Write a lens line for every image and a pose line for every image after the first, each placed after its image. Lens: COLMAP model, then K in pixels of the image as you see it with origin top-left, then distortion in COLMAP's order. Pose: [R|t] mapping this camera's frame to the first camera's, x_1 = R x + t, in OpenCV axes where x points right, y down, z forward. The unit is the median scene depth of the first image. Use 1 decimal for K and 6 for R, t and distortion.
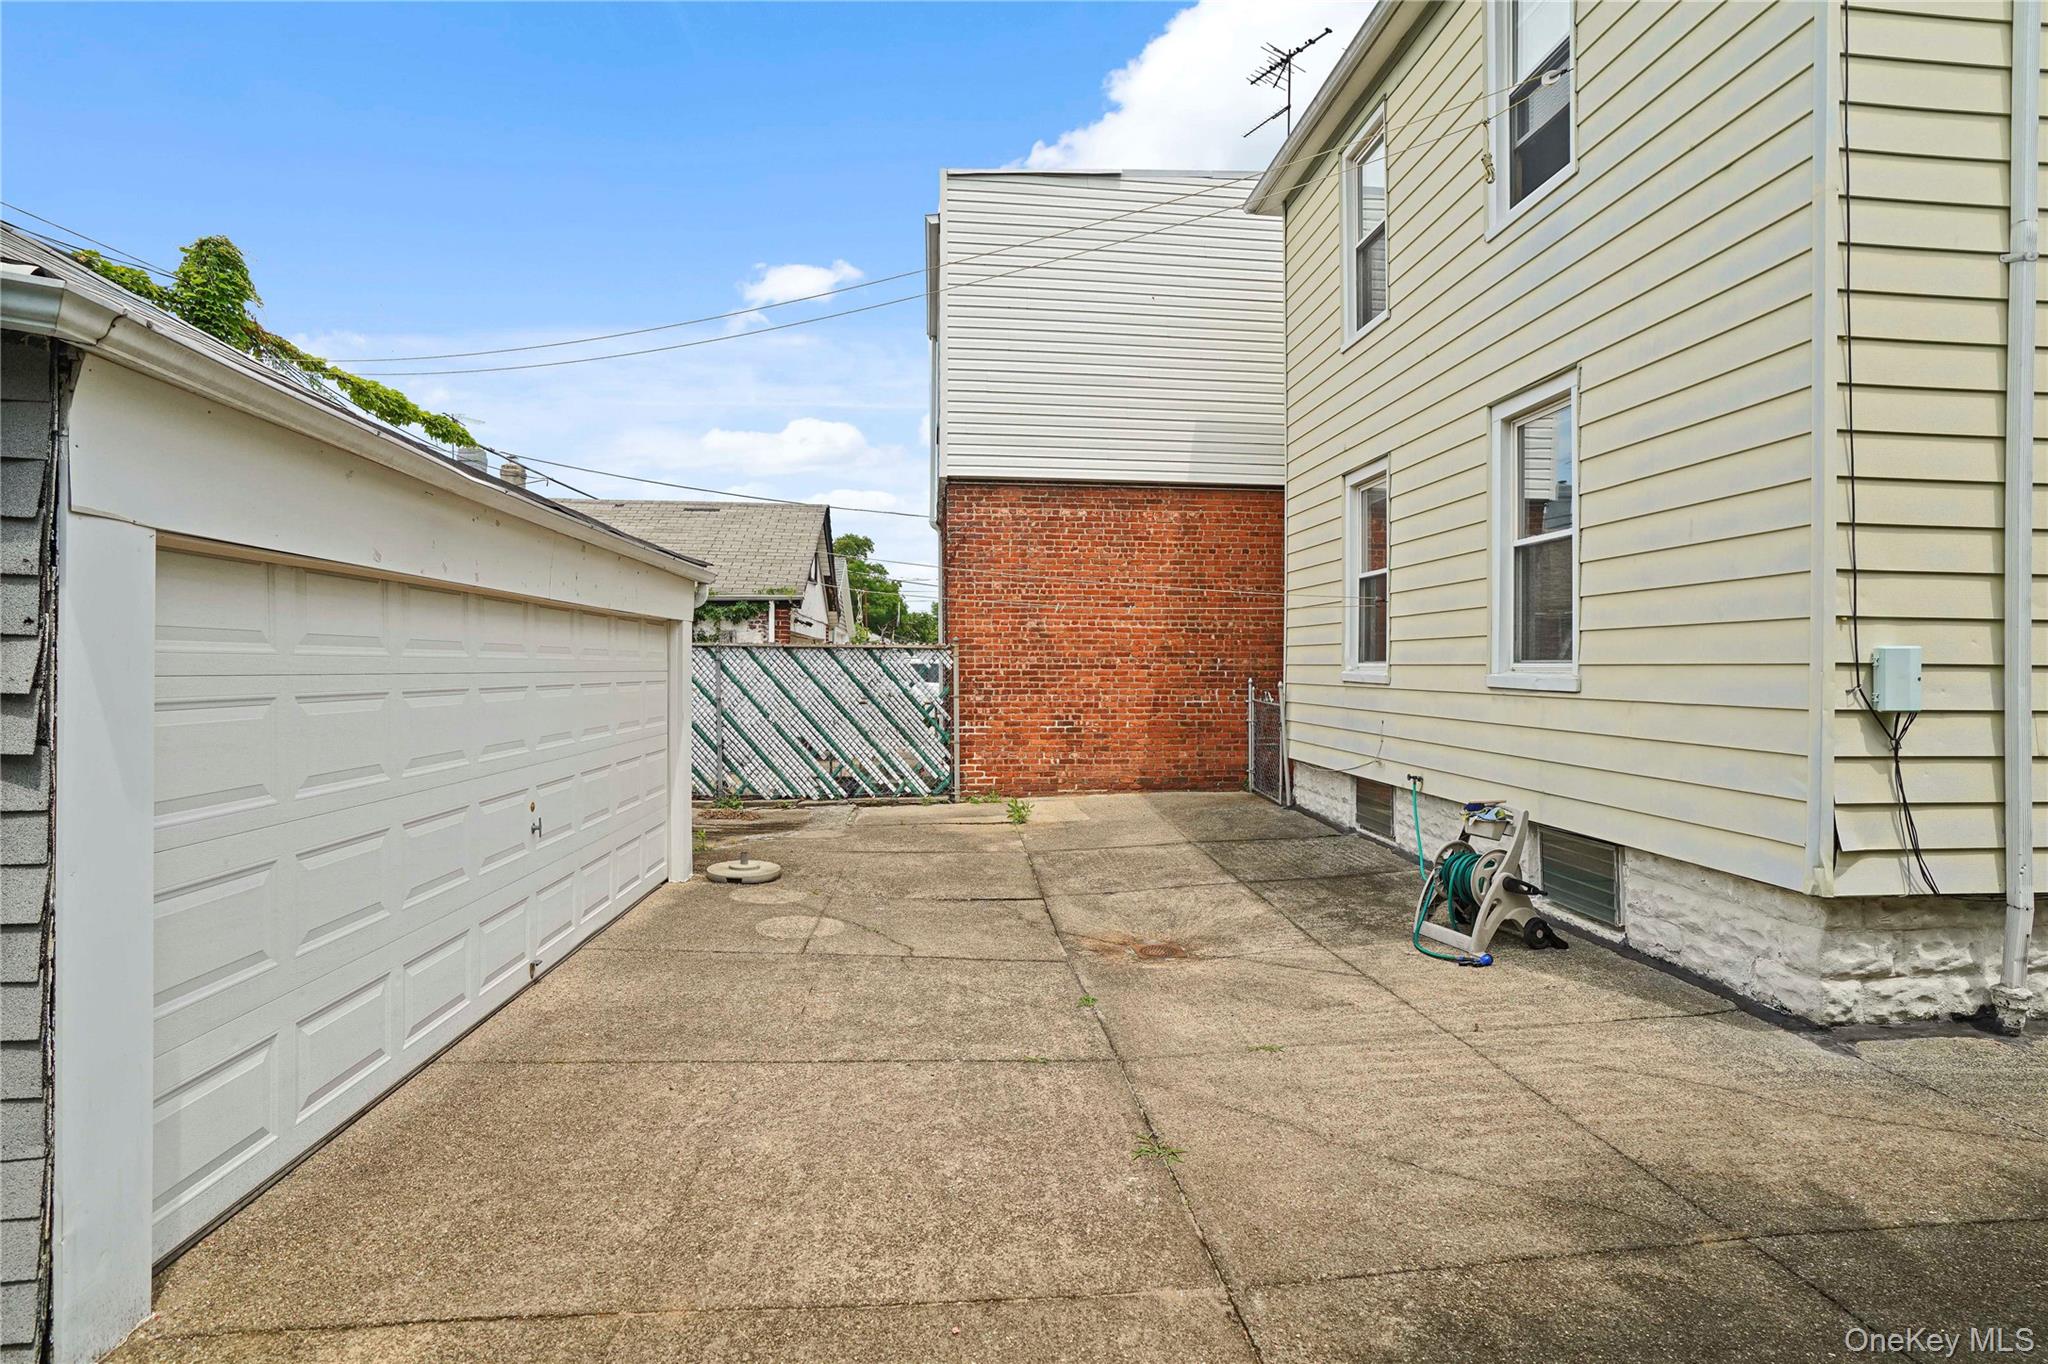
lens RADIAL K [[966.4, 0, 1061.6], [0, 966.4, 674.7], [0, 0, 1]] dist [-0.051449, 0.024295]
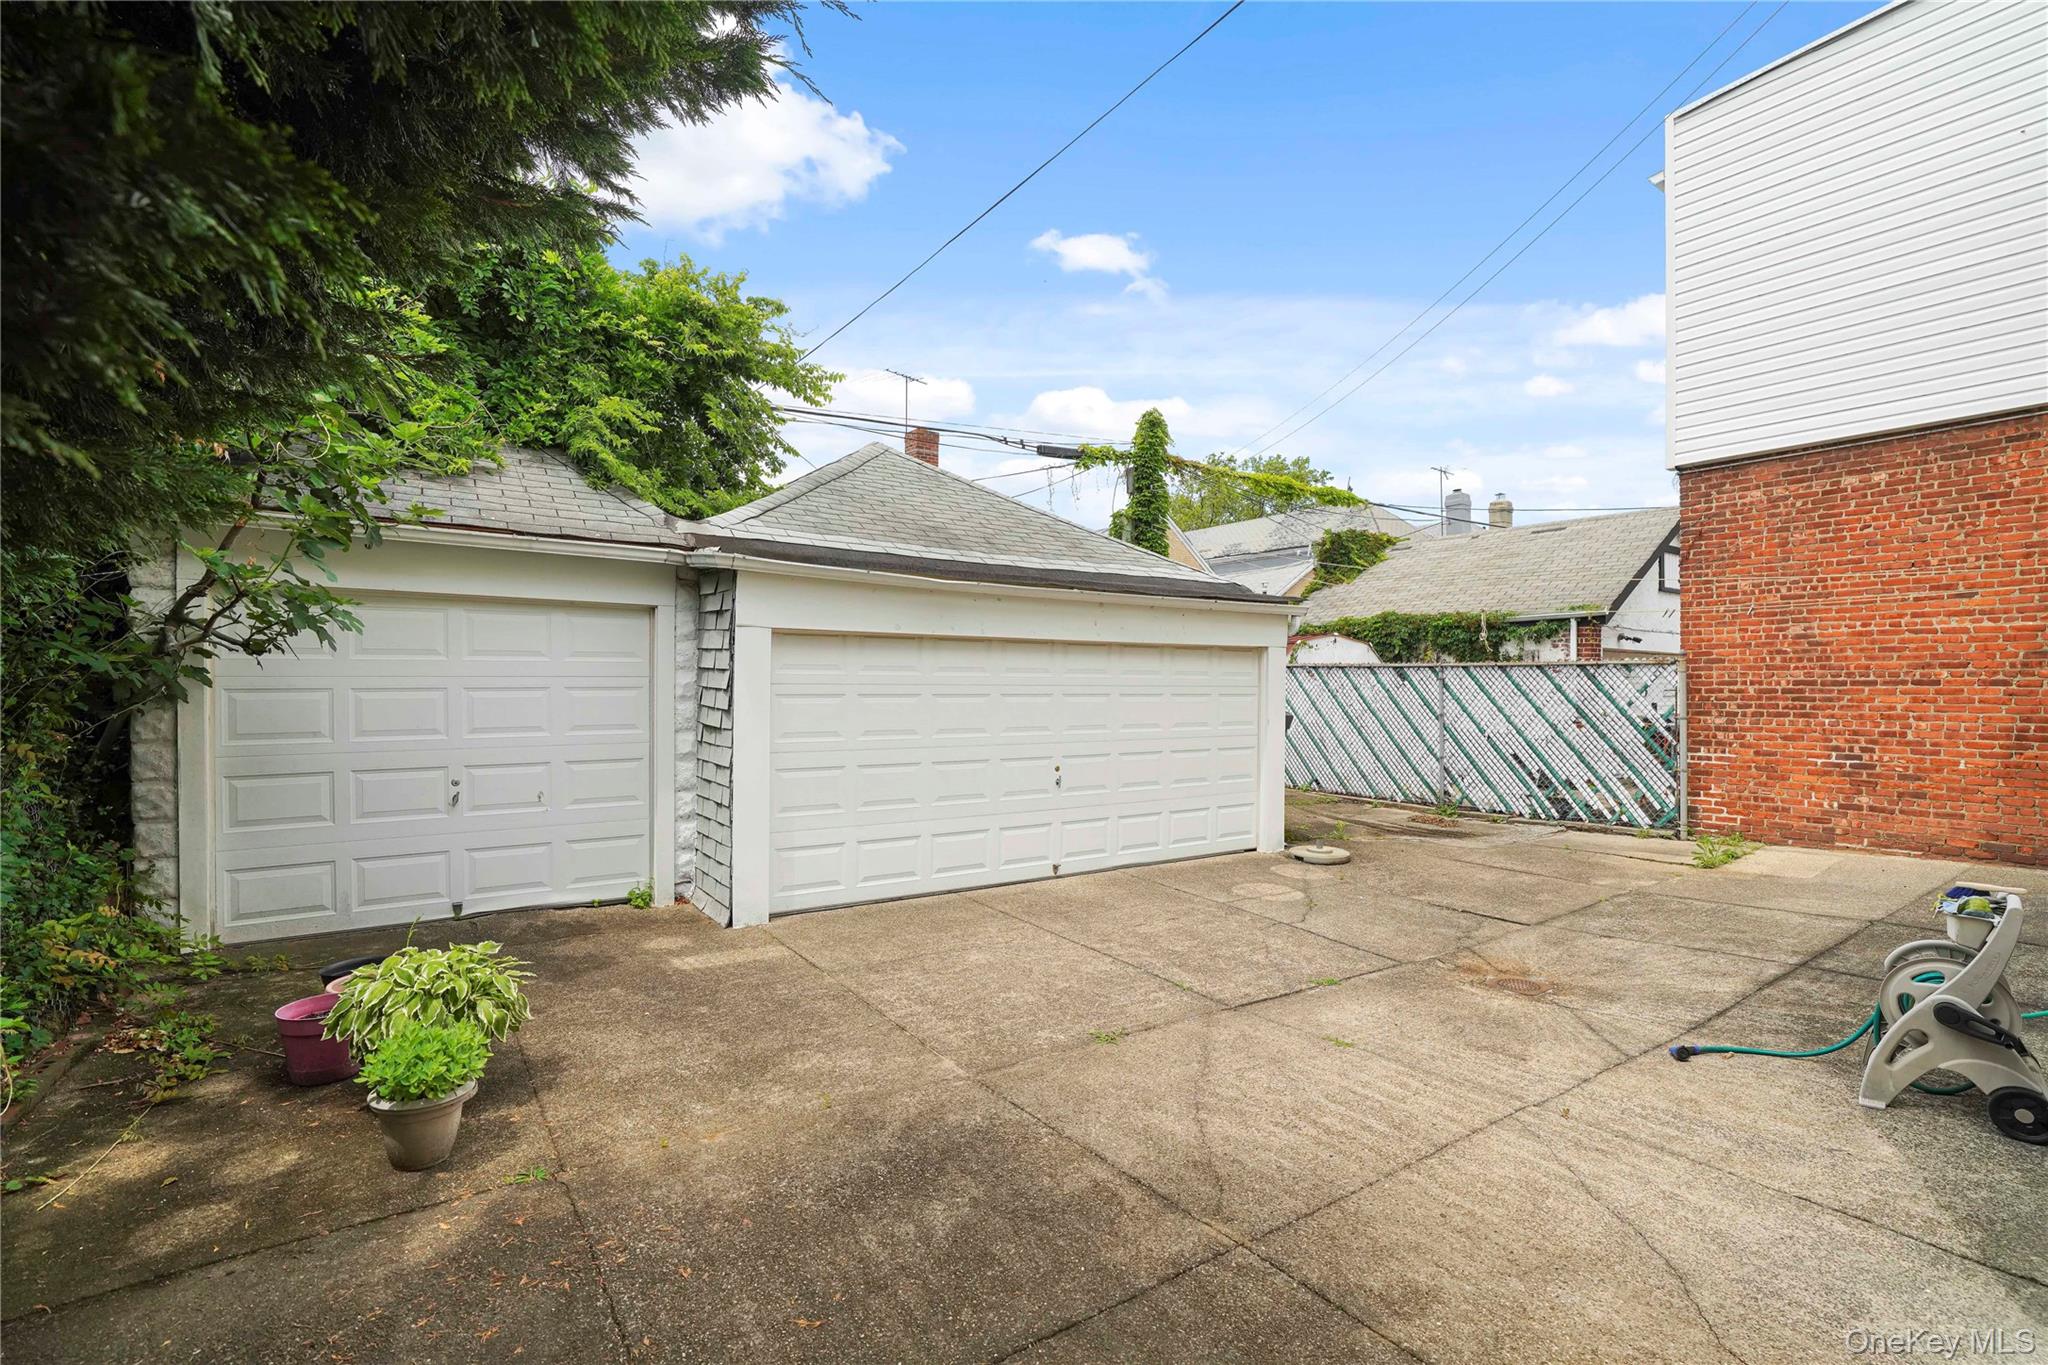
lens RADIAL K [[966.4, 0, 1026.0], [0, 966.4, 681.9], [0, 0, 1]] dist [-0.051449, 0.024295]
pose [[0.458365, -0.007796, -0.888730, 0.768581], [-0.007959, 0.999885, -0.012876, 0.012253], [0.888729, 0.012976, 0.458250, 0.171612]]
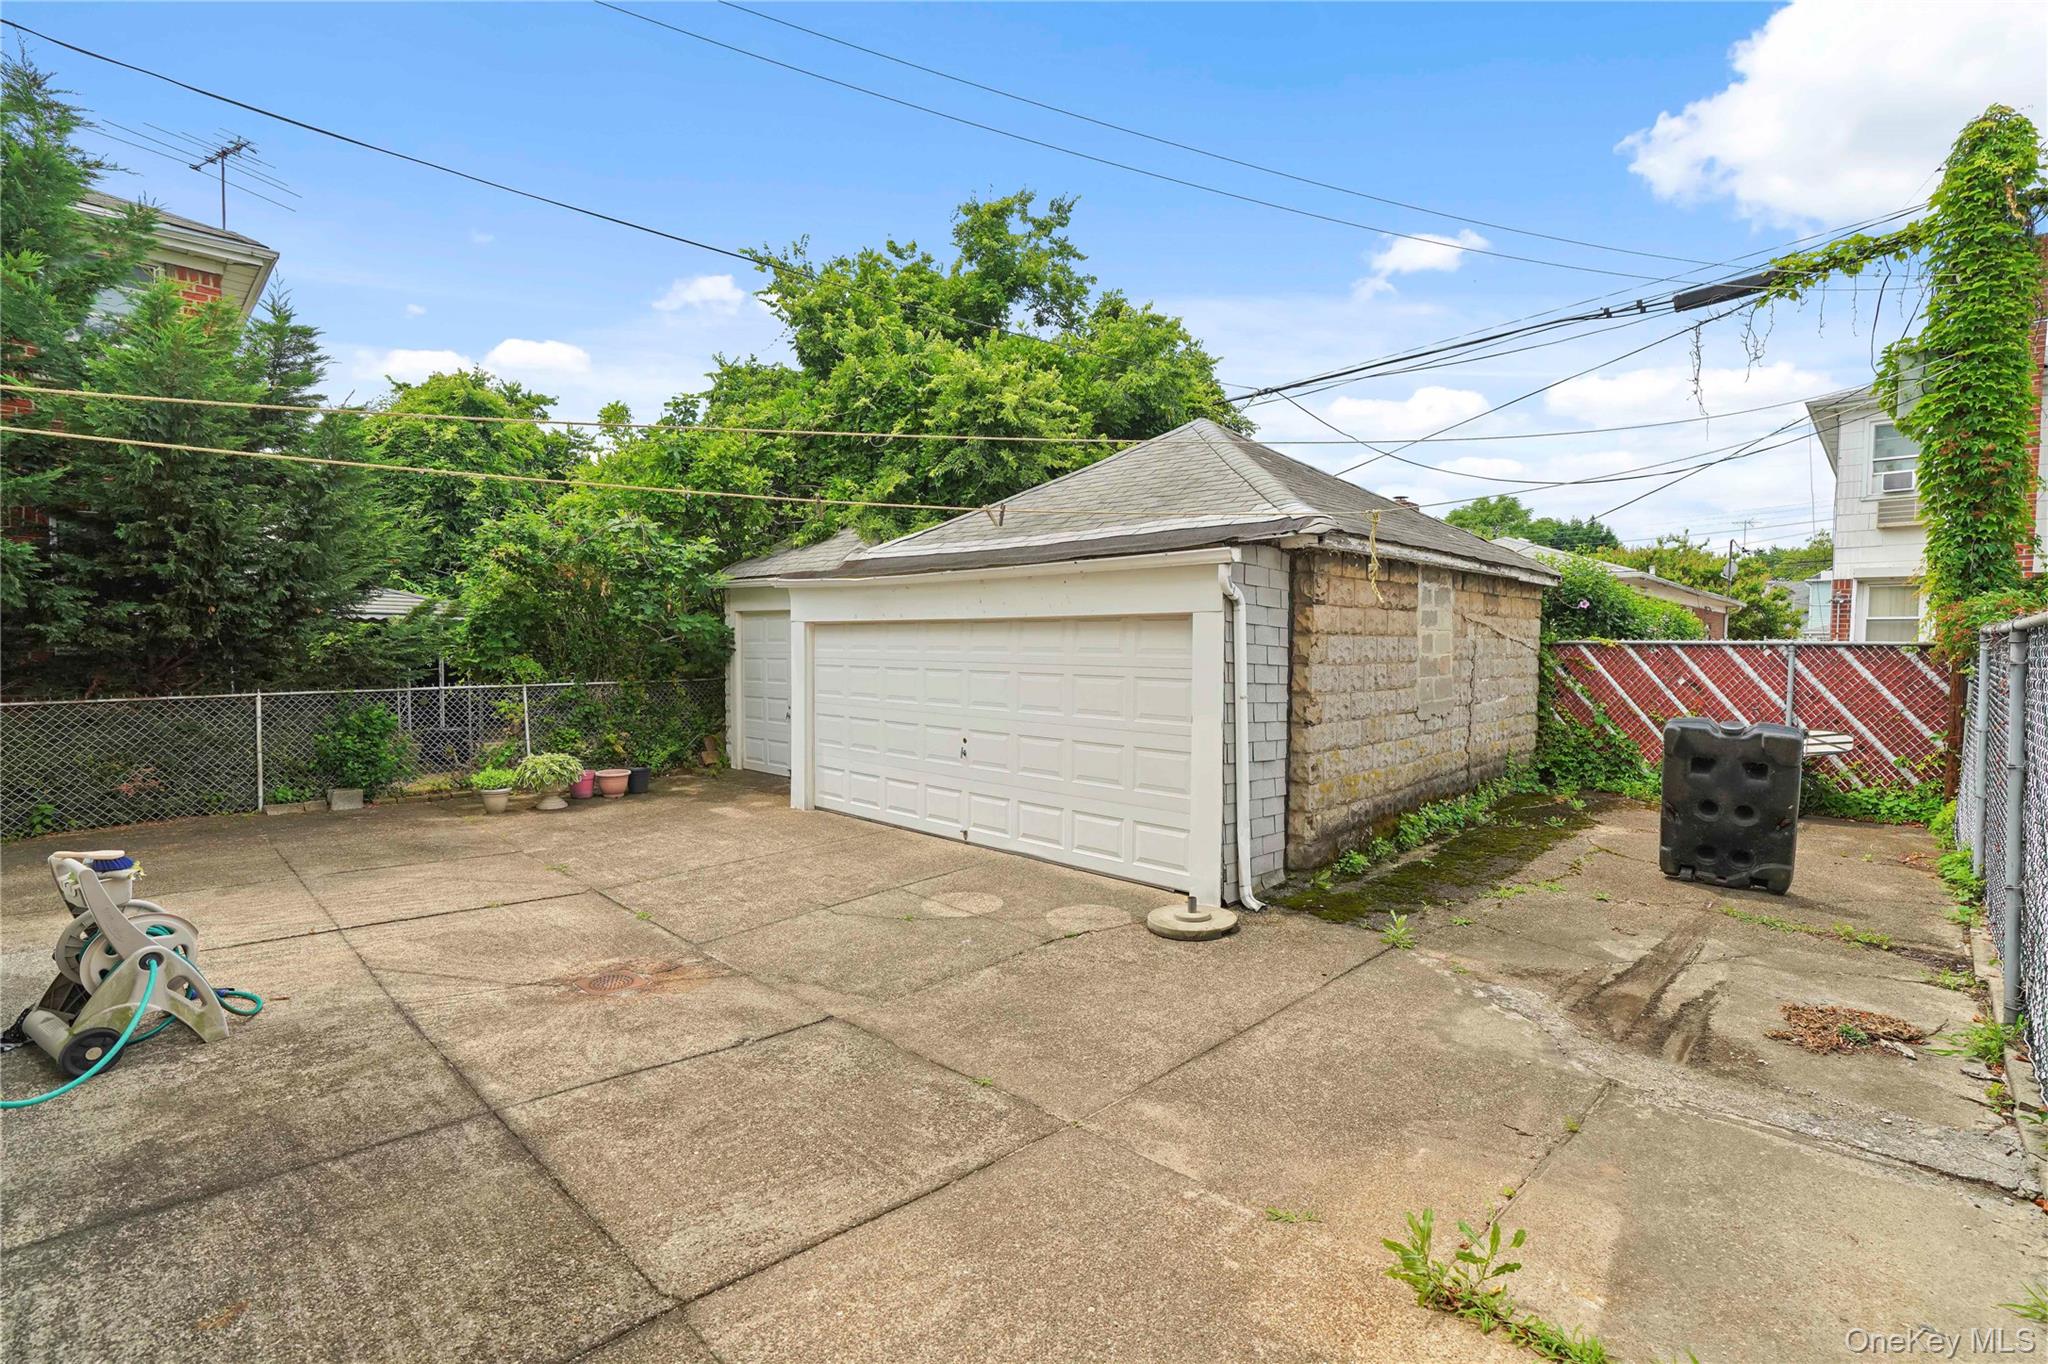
lens RADIAL K [[914.4, 0, 988.1], [0, 914.4, 688.2], [0, 0, 1]] dist [-0.027447, 0.005118]
pose [[-0.798153, 0.010138, -0.602369, 0.353212], [-0.021860, 0.998713, 0.045773, -0.027312], [0.602058, 0.049702, -0.796904, 2.032459]]
